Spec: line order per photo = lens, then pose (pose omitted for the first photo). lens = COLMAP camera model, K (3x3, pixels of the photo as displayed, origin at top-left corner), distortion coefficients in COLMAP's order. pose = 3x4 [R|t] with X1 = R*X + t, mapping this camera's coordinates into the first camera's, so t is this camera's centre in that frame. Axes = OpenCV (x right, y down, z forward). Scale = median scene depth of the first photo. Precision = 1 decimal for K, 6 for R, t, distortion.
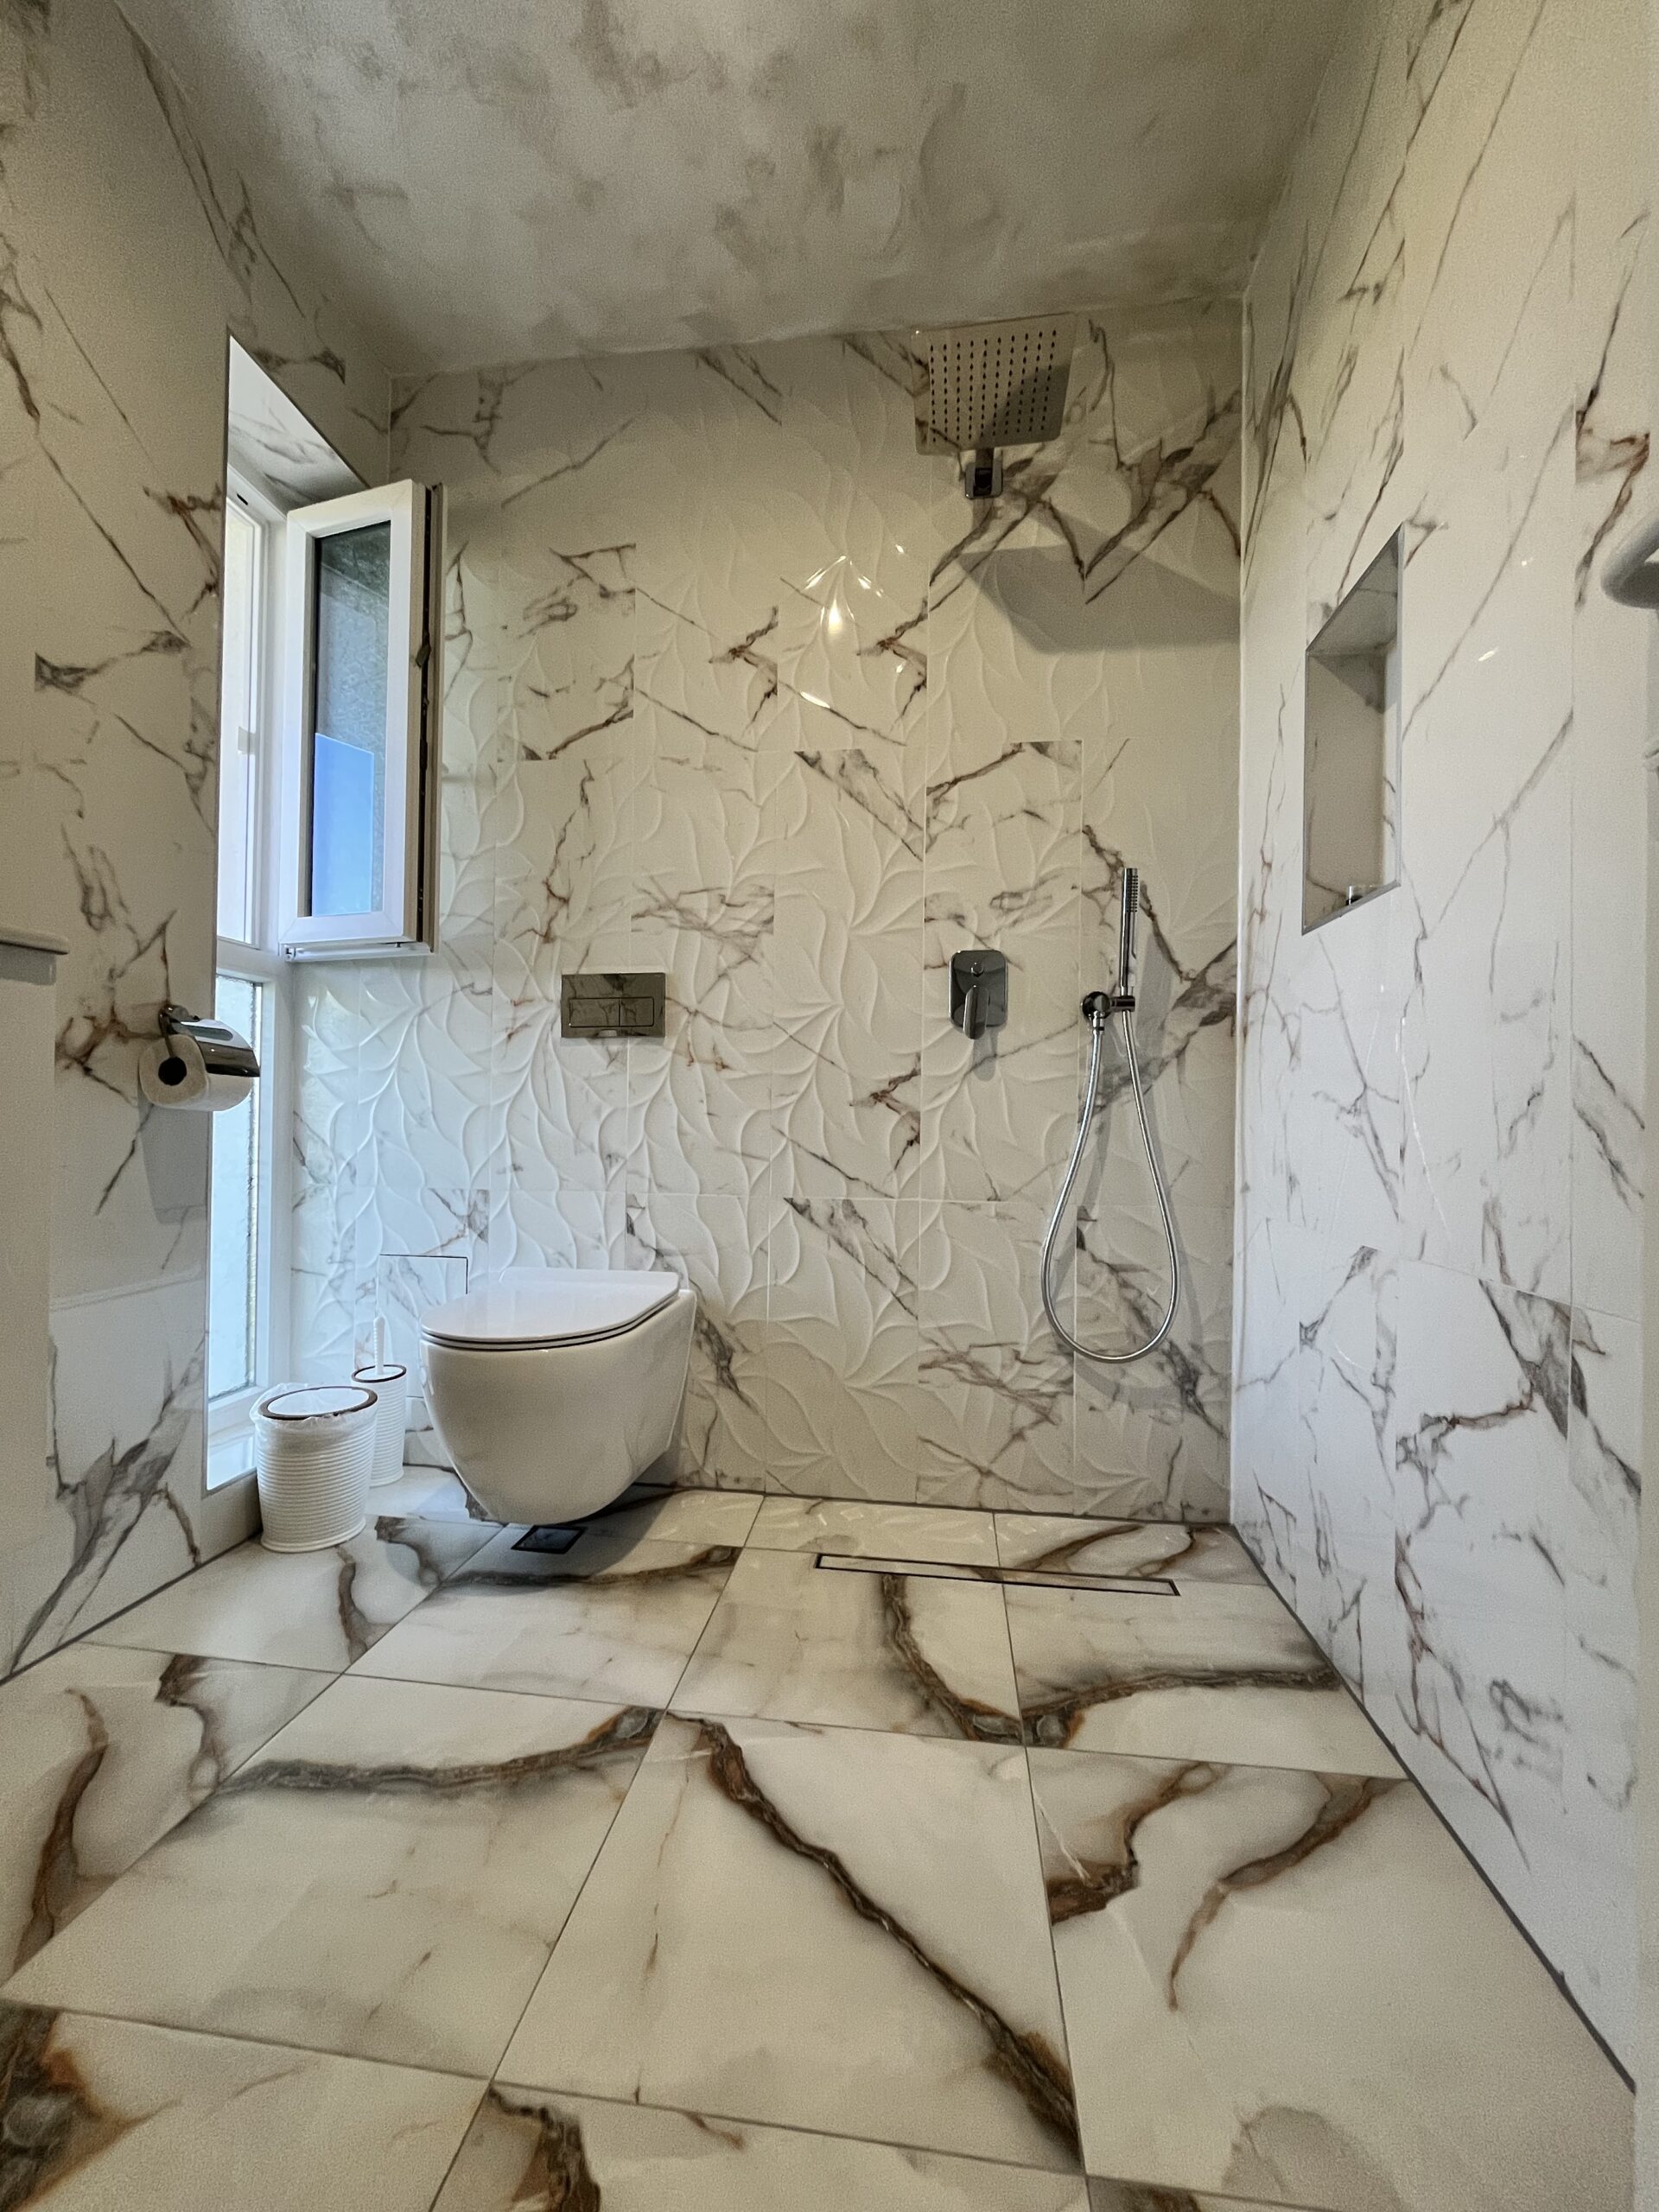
lens RADIAL K [[890.4, 0, 832.1], [0, 890.4, 1114.2], [0, 0, 1]] dist [-0.001449, 0.000046]
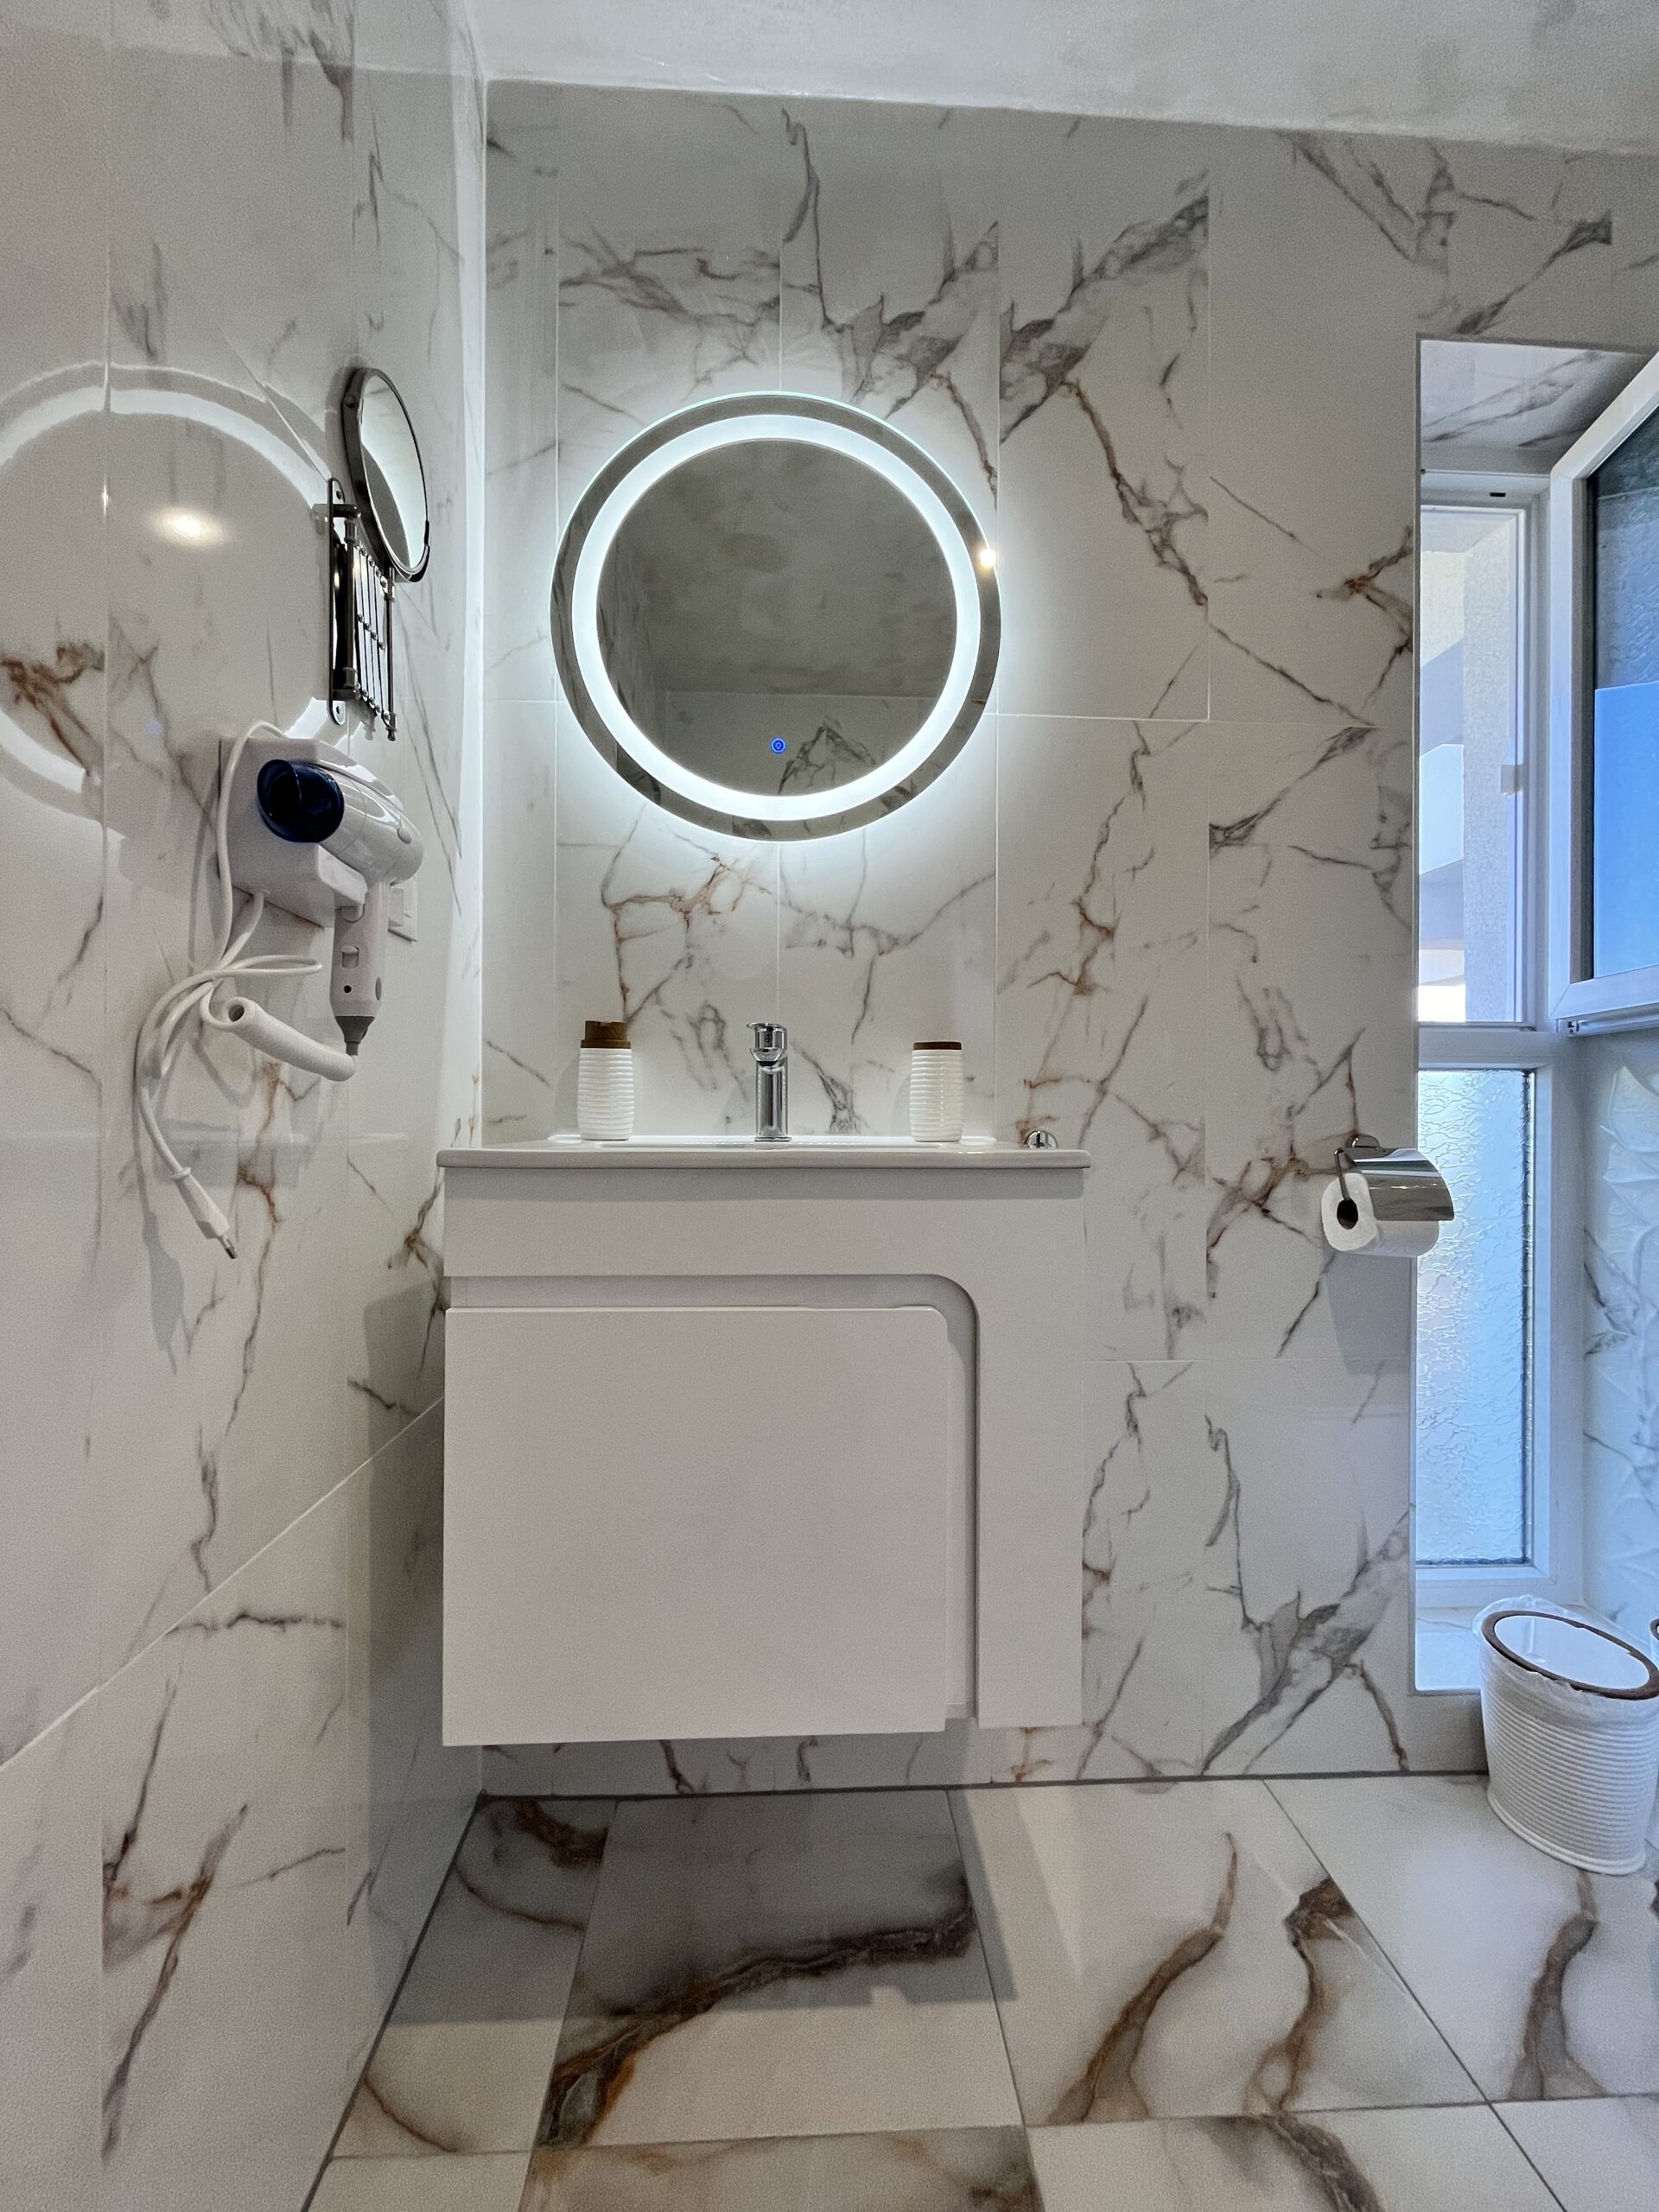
lens RADIAL K [[890.4, 0, 830.6], [0, 890.4, 1112.8], [0, 0, 1]] dist [-0.001449, 0.000046]
pose [[0.172369, -0.011069, -0.984970, 0.060695], [0.005264, 0.999933, -0.010316, -0.141971], [0.985018, -0.003406, 0.172416, 0.320423]]
